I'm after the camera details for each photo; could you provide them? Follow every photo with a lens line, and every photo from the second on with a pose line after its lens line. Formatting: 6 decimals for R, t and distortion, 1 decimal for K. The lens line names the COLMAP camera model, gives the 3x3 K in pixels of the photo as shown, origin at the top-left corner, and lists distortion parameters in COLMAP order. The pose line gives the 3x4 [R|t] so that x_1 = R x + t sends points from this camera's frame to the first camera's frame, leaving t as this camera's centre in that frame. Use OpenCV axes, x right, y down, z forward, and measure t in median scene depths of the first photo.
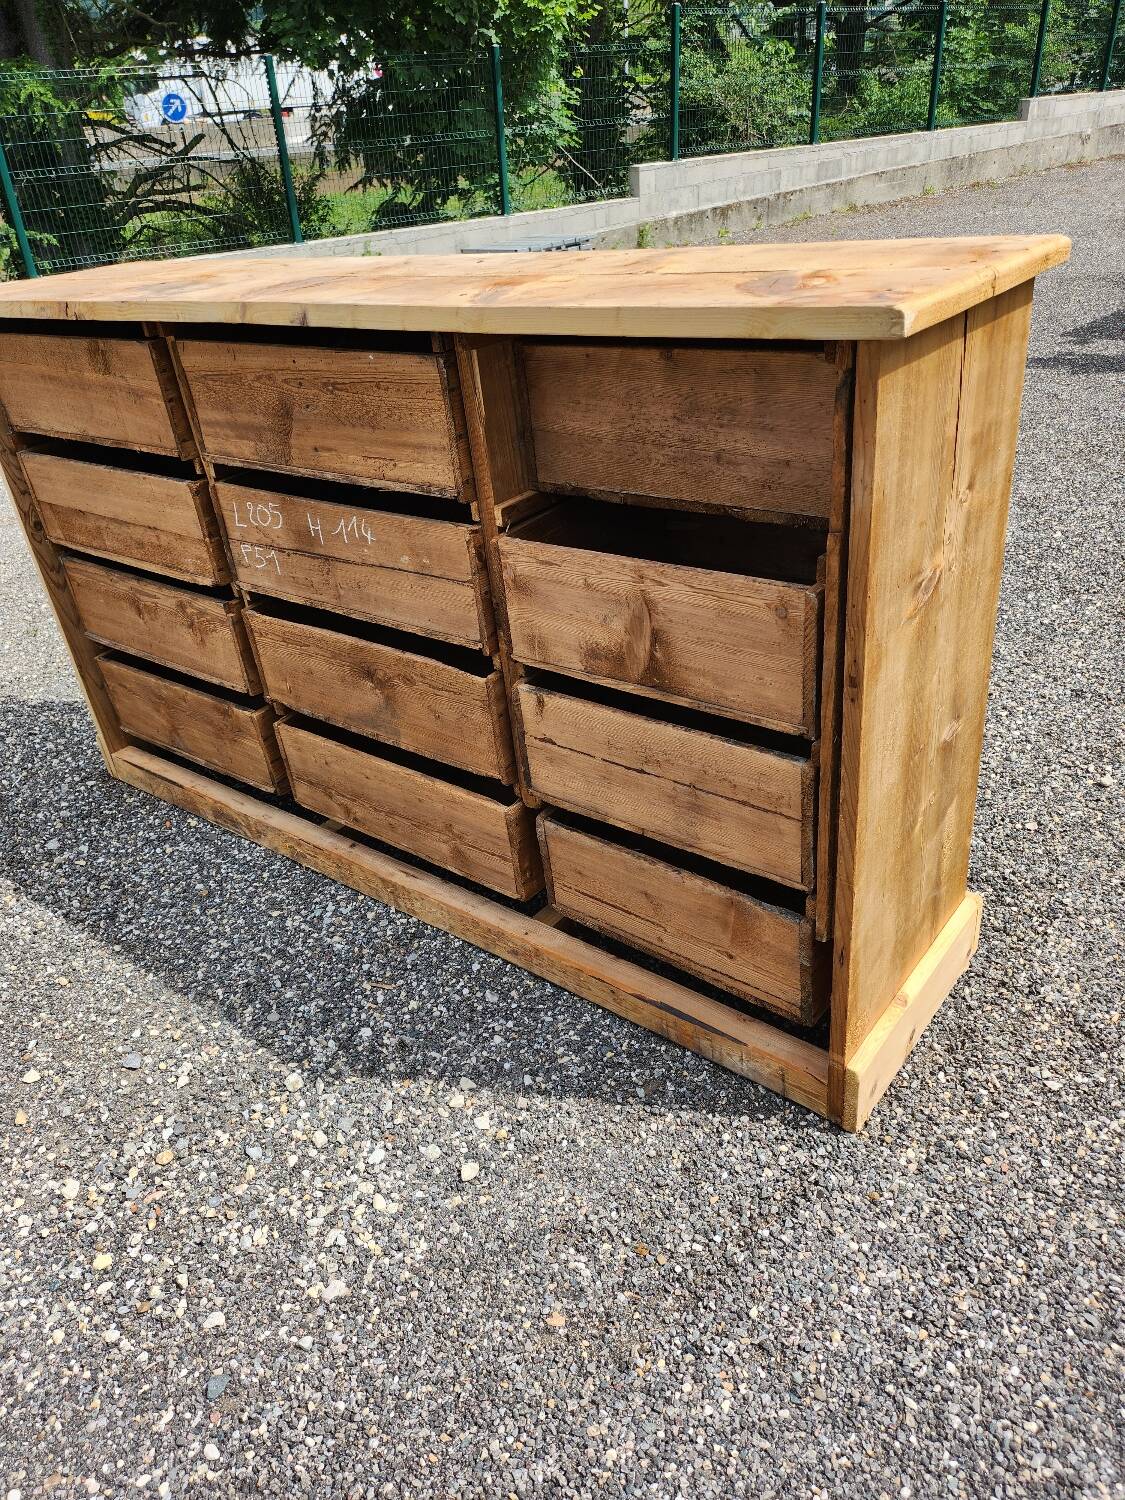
lens RADIAL K [[1047.9, 0, 562.5], [0, 1047.9, 750.0], [0, 0, 1]] dist [0.077646, -0.084183]
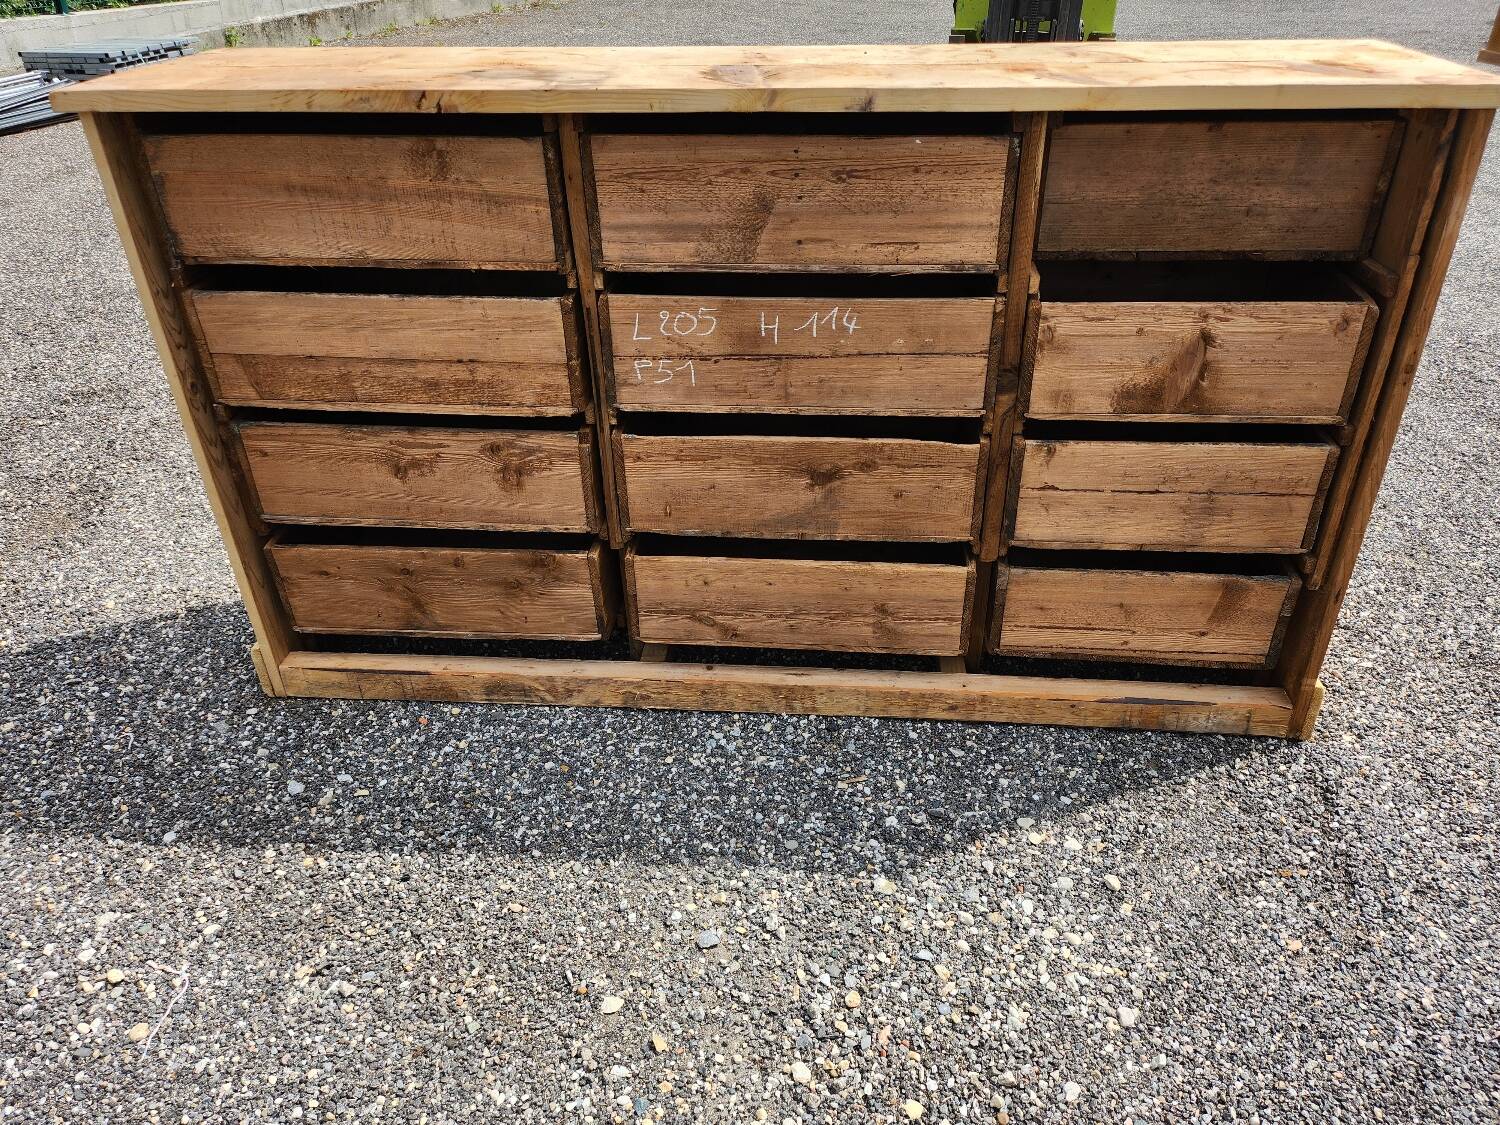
lens RADIAL K [[1046.6, 0, 746.1], [0, 1046.6, 552.7], [0, 0, 1]] dist [0.079490, -0.087845]
pose [[0.830902, -0.215477, 0.513002, -0.839193], [0.221255, 0.973897, 0.050703, -0.067556], [-0.510537, 0.071375, 0.856888, 0.219537]]
